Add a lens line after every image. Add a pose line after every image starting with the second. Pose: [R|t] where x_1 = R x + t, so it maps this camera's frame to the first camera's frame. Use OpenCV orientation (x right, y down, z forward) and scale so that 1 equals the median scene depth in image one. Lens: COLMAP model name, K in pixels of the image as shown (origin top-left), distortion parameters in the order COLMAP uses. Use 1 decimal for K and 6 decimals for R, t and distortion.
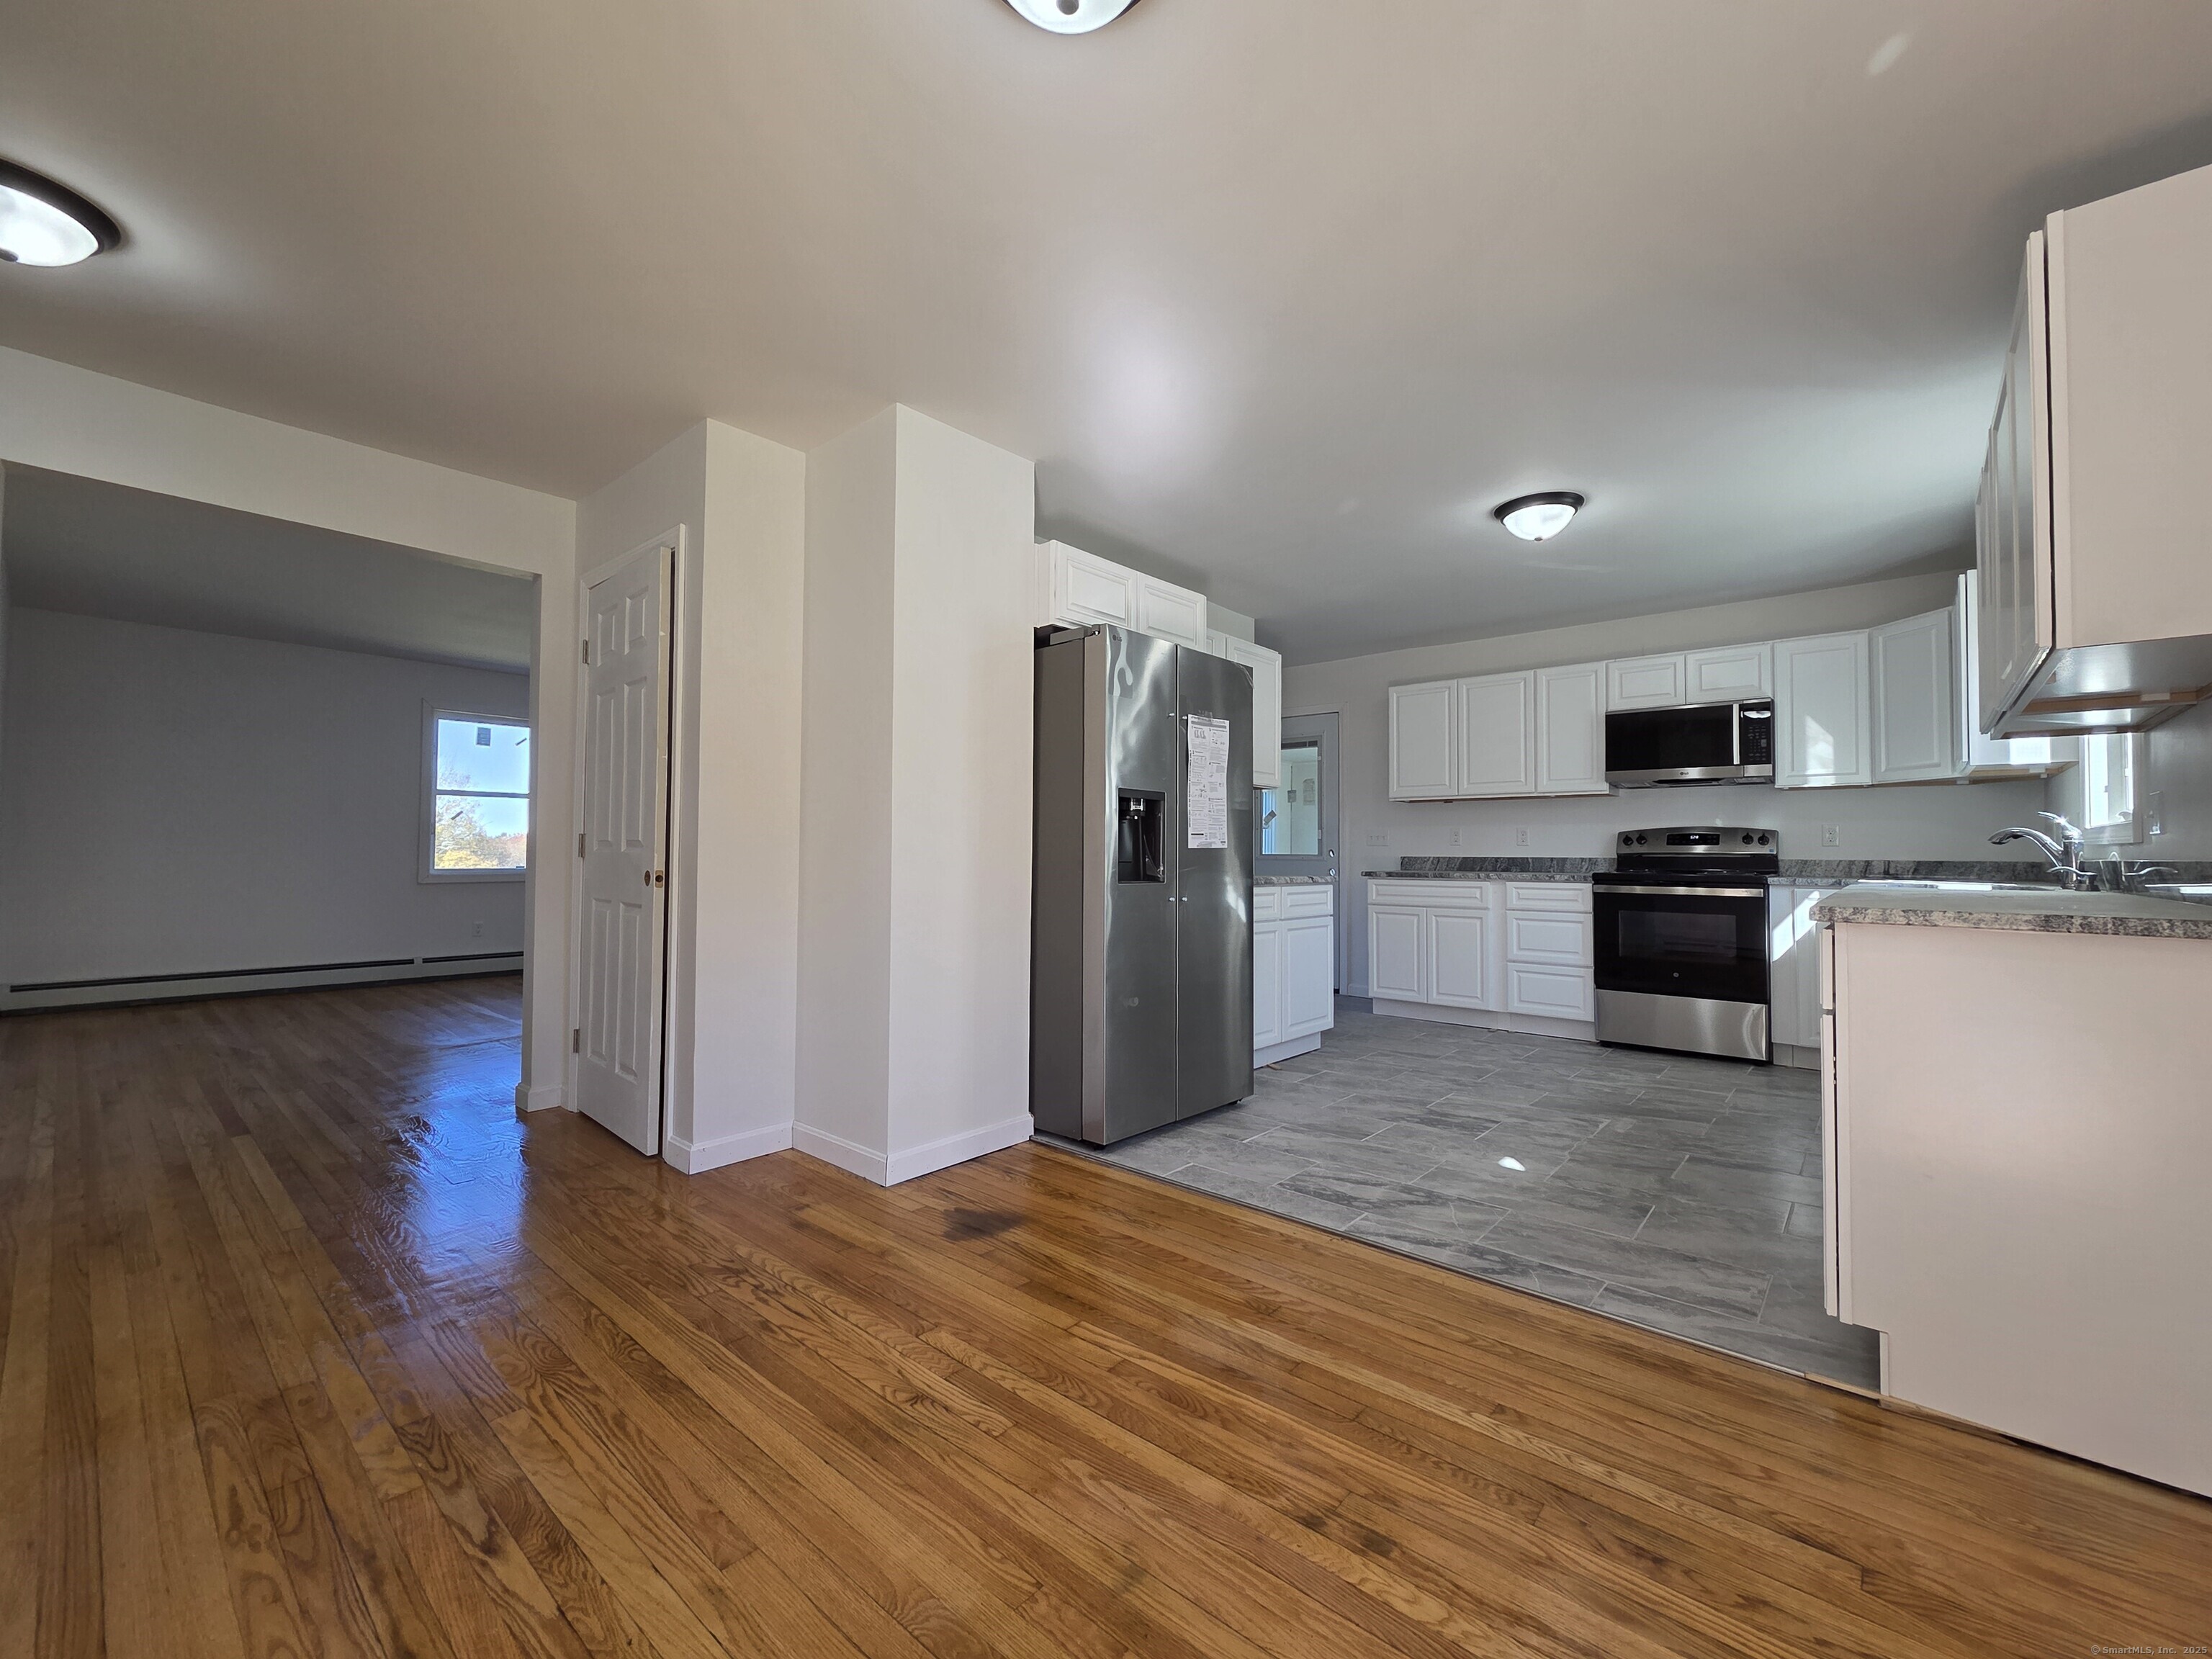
lens RADIAL K [[898.2, 0, 1117.1], [0, 898.2, 829.9], [0, 0, 1]] dist [0.003012, -0.001137]
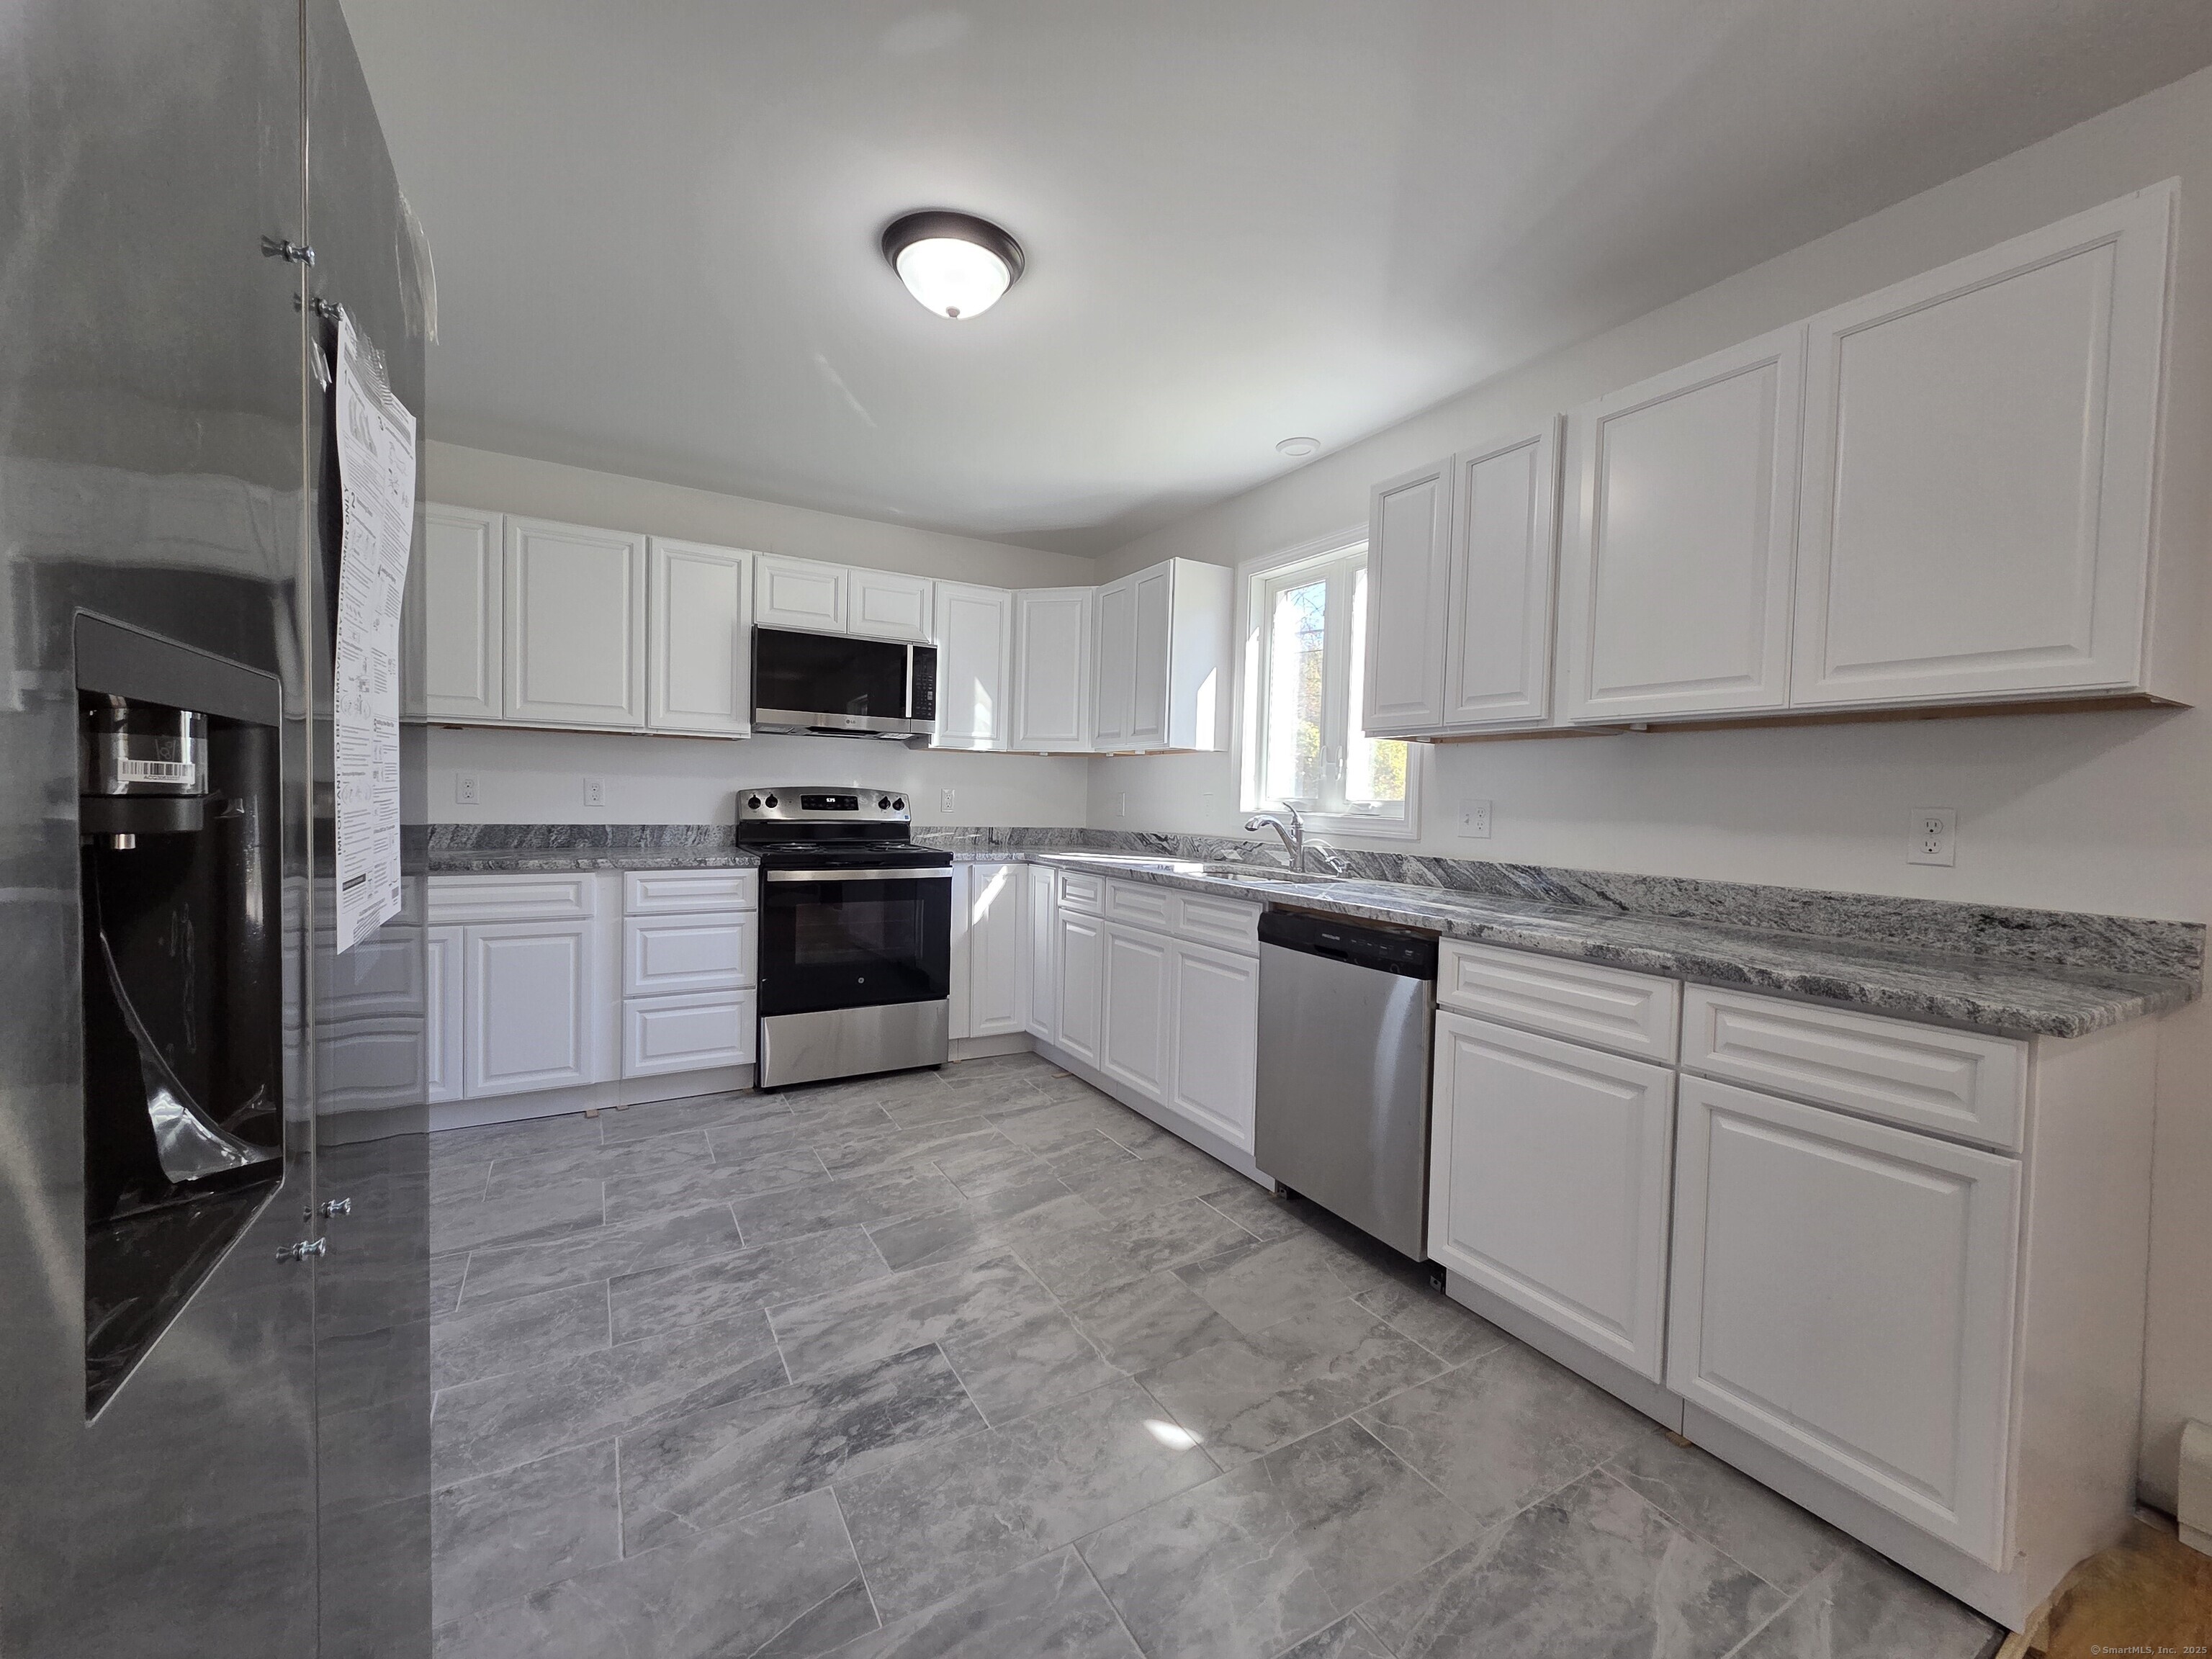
lens RADIAL K [[898.2, 0, 1109.1], [0, 898.2, 828.5], [0, 0, 1]] dist [0.003012, -0.001137]
pose [[0.334559, -0.030376, 0.941885, -0.057884], [-0.048568, 0.997596, 0.049424, -0.029714], [-0.941123, -0.062281, 0.332279, 0.796426]]
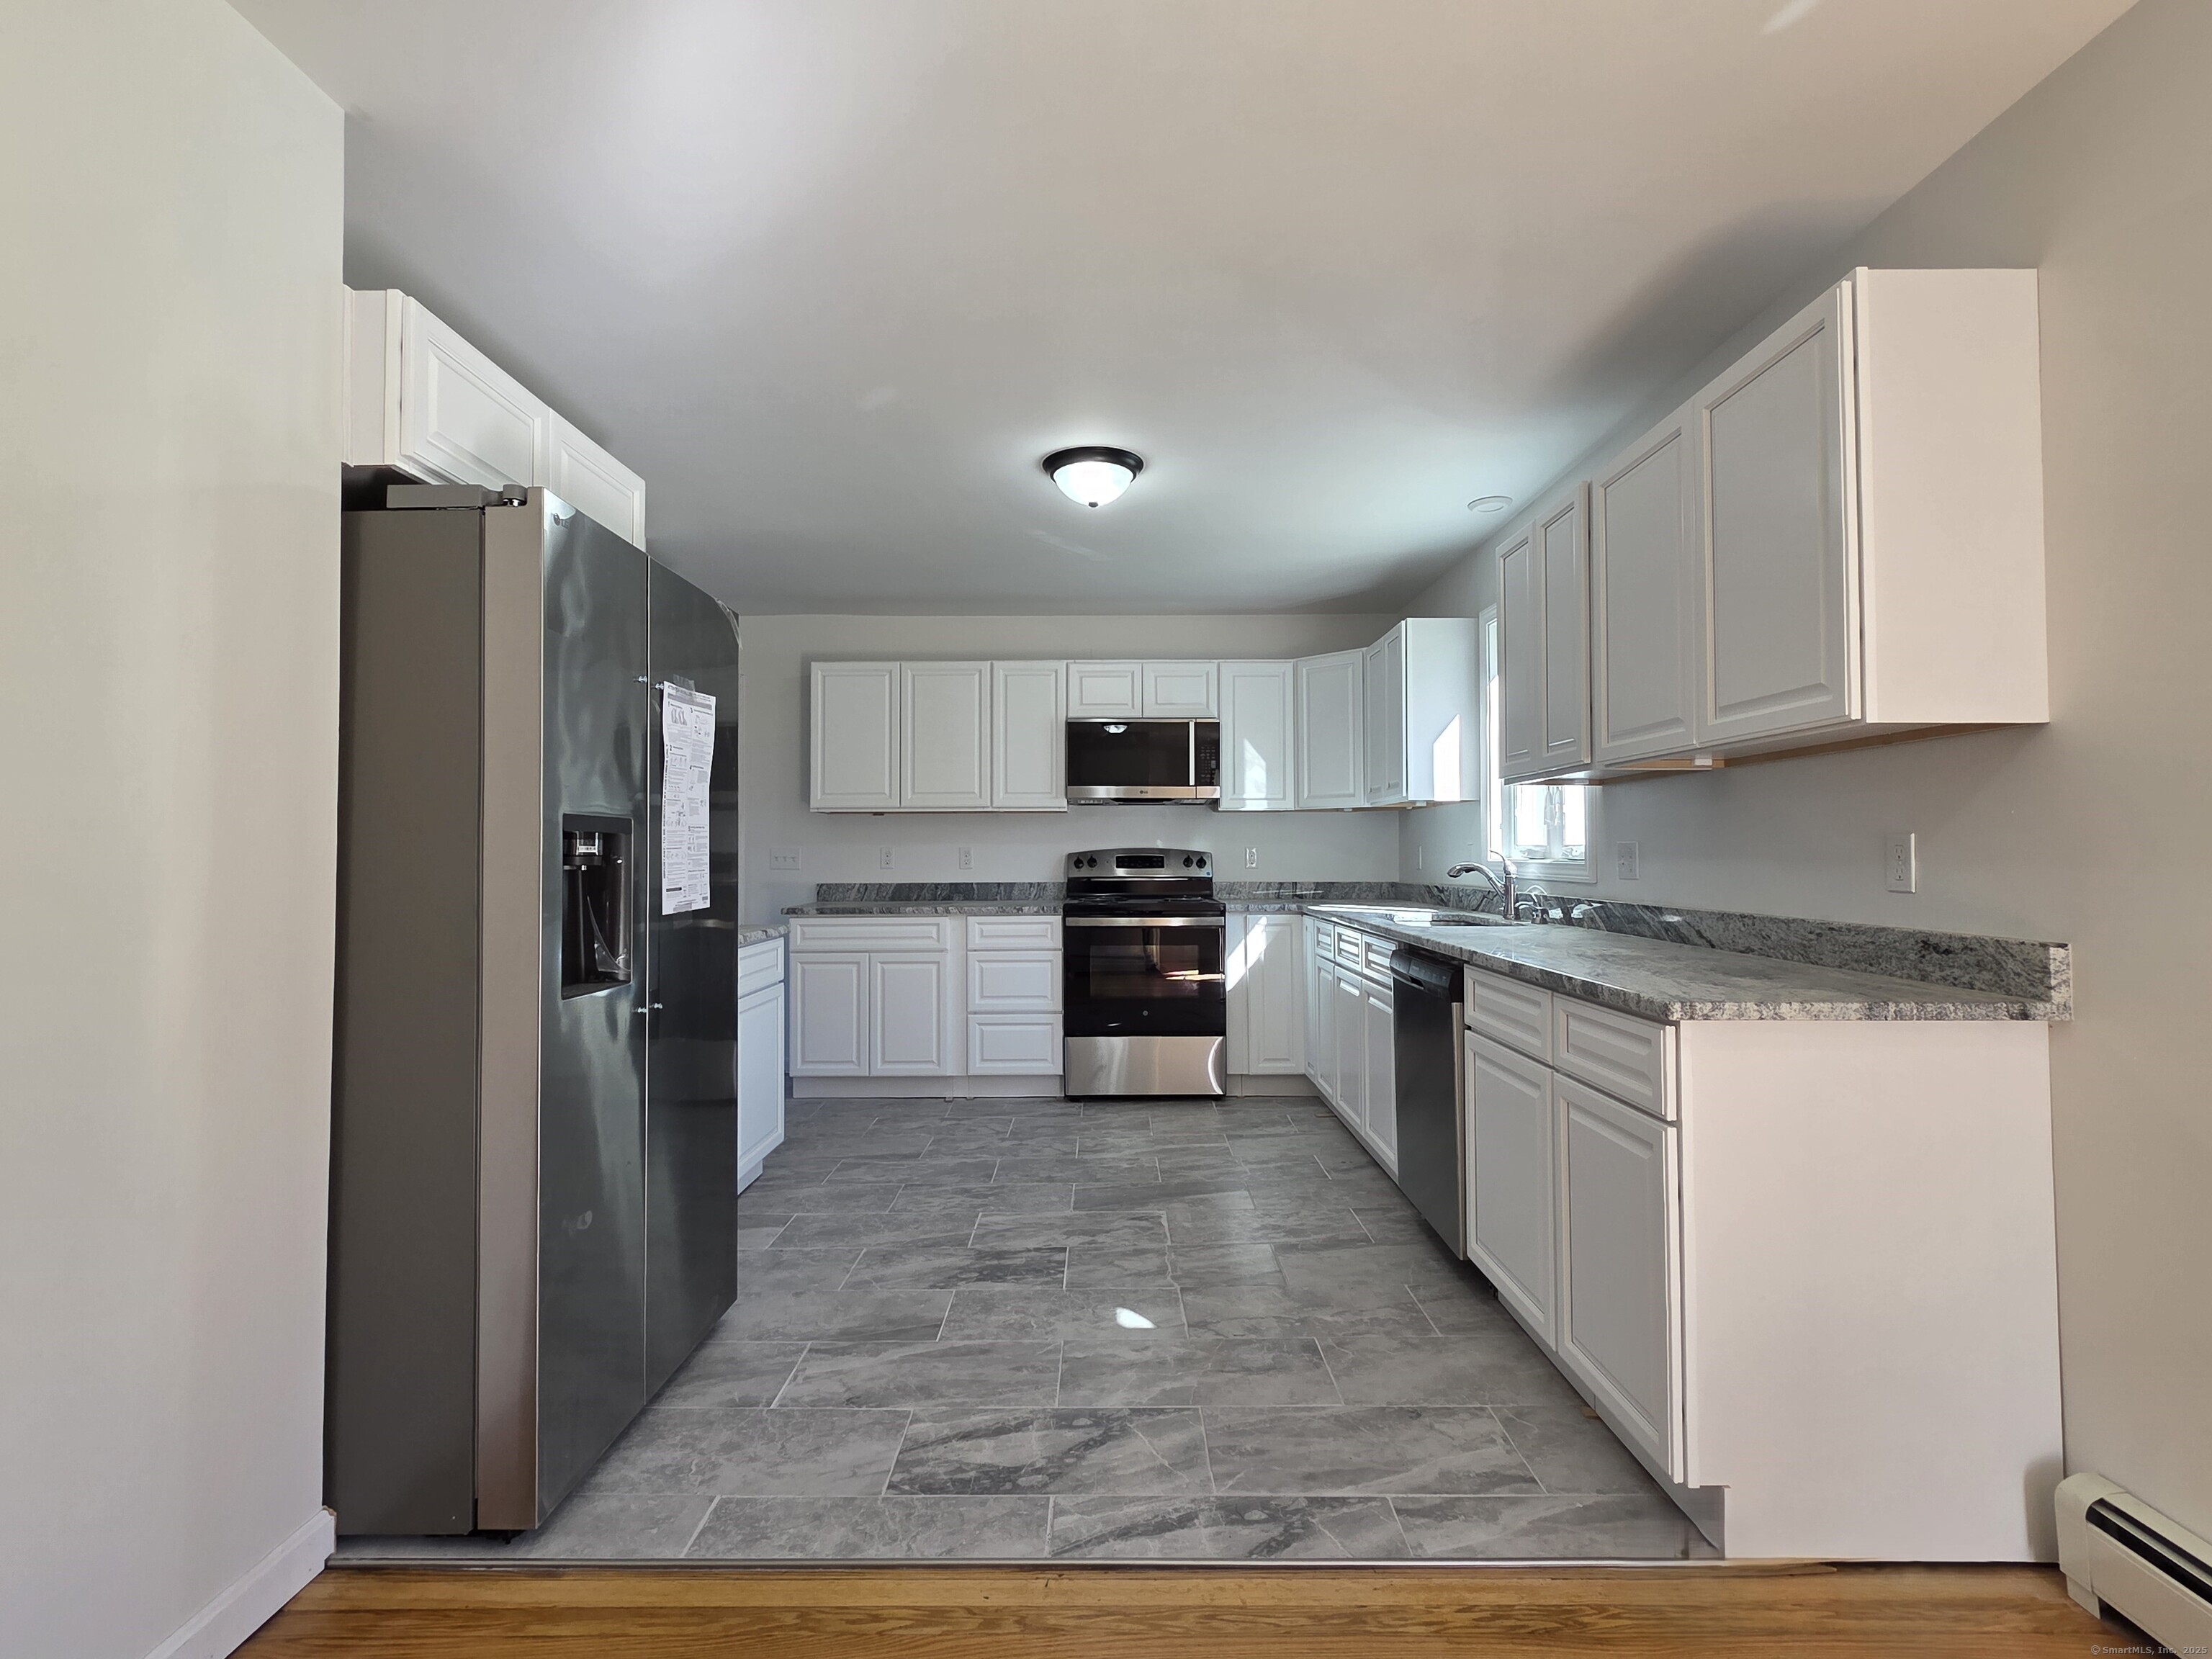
lens RADIAL K [[1033.0, 0, 1102.9], [0, 1033.0, 828.0], [0, 0, 1]] dist [0.003318, -0.001189]
pose [[0.762120, 0.006732, 0.647400, -0.137676], [-0.008666, 0.999962, -0.000196, -0.039011], [-0.647377, -0.005461, 0.762150, 0.331985]]
